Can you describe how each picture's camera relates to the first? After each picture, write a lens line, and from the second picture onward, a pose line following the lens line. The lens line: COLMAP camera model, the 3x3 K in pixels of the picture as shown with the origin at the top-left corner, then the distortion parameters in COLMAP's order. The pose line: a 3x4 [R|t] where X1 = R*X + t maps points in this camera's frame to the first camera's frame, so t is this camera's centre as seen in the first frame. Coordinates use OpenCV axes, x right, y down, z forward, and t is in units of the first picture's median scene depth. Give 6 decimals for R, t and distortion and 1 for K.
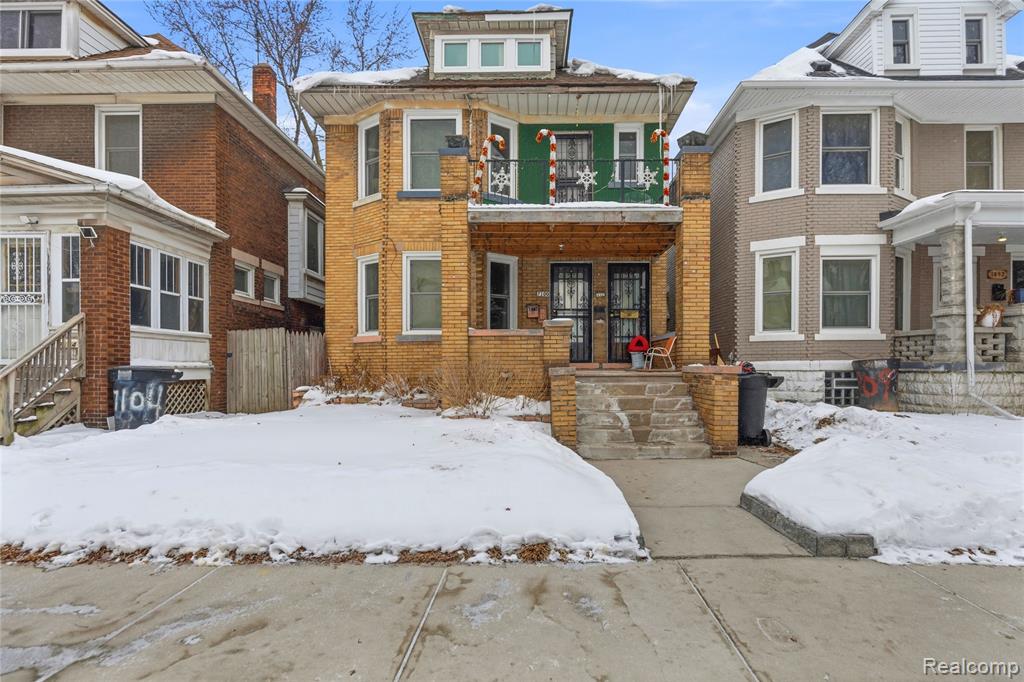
lens RADIAL K [[469.8, 0, 541.5], [0, 469.8, 371.4], [0, 0, 1]] dist [0.001091, 0.000120]
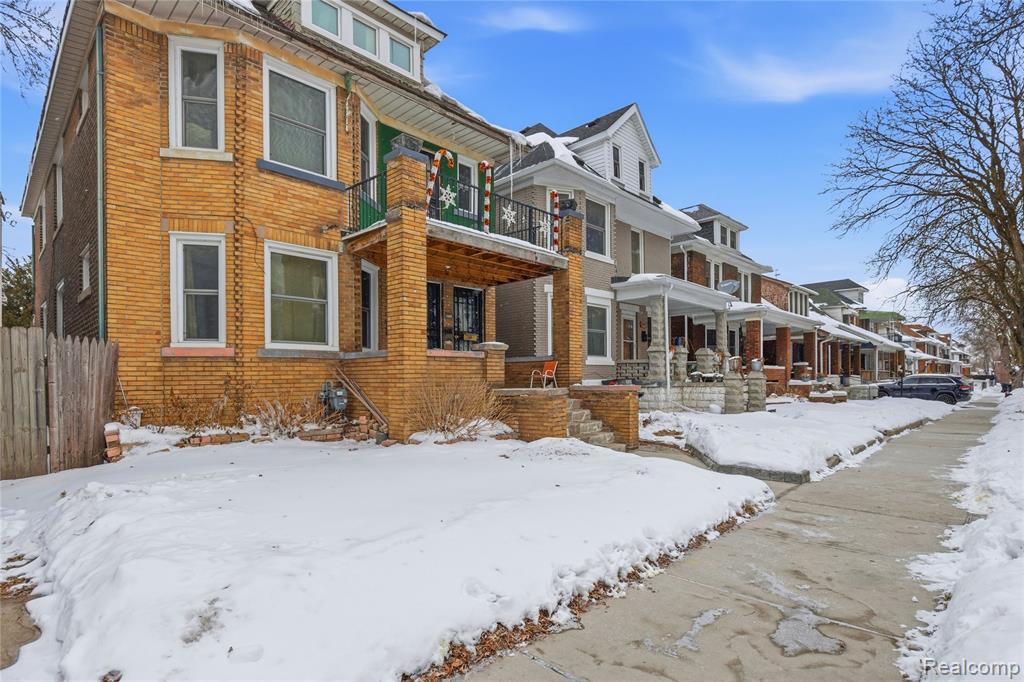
lens RADIAL K [[496.9, 0, 527.8], [0, 496.9, 385.3], [0, 0, 1]] dist [0.002666, -0.000849]
pose [[0.694892, -0.012309, 0.719008, -0.635622], [0.016215, 0.999867, 0.001446, -0.013492], [-0.718931, 0.010654, 0.695000, 0.146445]]
